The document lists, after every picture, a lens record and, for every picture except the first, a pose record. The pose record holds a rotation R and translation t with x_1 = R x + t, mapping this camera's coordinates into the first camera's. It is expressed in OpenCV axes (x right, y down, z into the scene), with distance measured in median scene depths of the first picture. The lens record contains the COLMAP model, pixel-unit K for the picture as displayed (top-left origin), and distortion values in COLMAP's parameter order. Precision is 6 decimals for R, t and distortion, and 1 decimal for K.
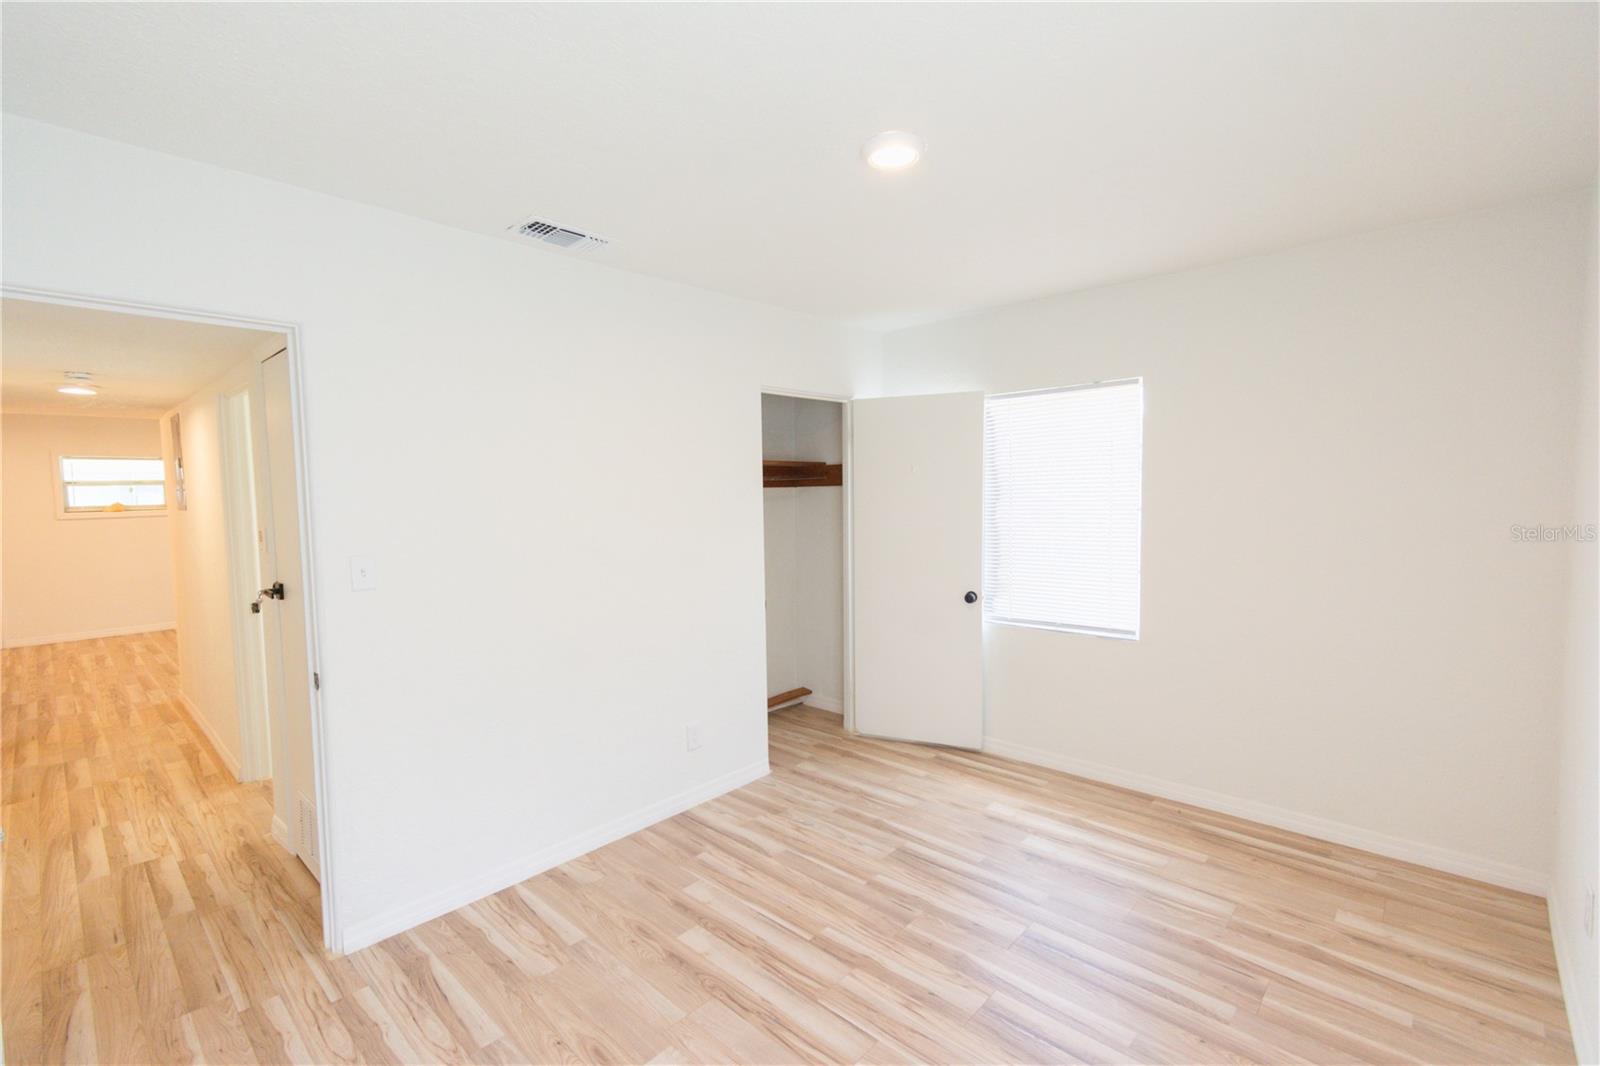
lens RADIAL K [[712.7, 0, 792.2], [0, 712.7, 534.1], [0, 0, 1]] dist [-0.001205, -0.000178]
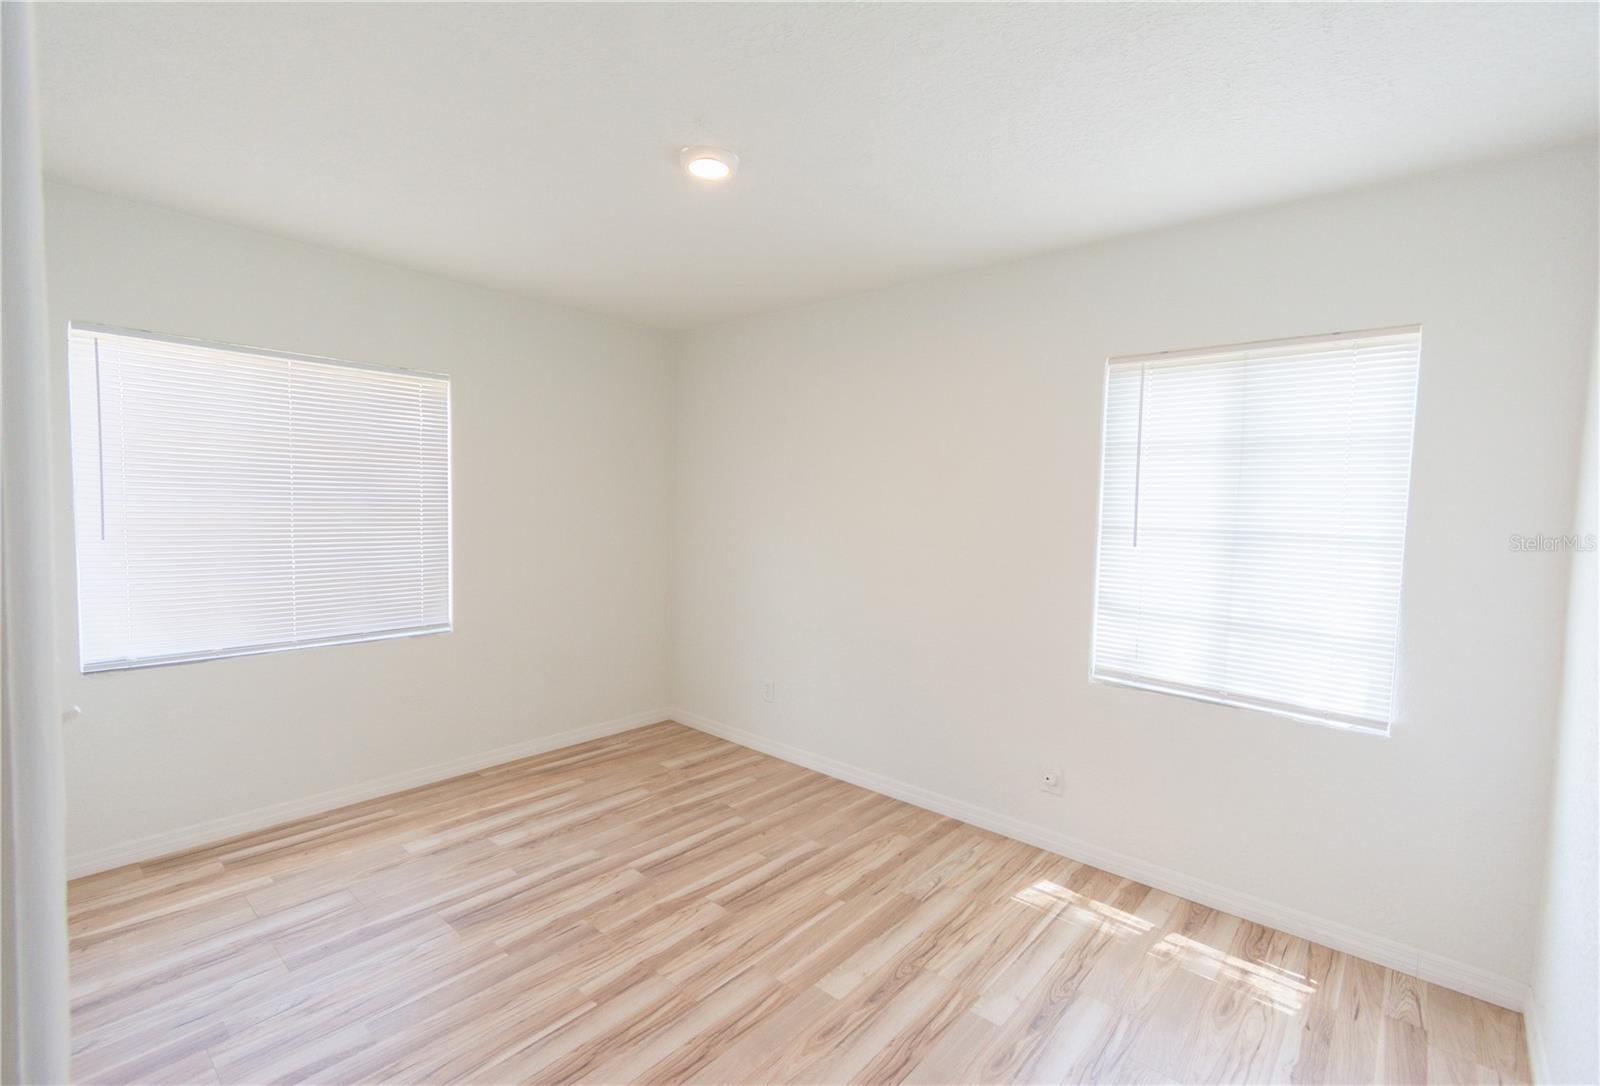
lens RADIAL K [[659.3, 0, 800.0], [0, 659.3, 543.0], [0, 0, 1]] dist [-0.000748, -0.000016]
pose [[-0.002053, -0.044393, 0.999012, -0.631606], [0.036182, 0.998357, 0.044438, -0.017971], [-0.999343, 0.036238, -0.000444, 0.609648]]
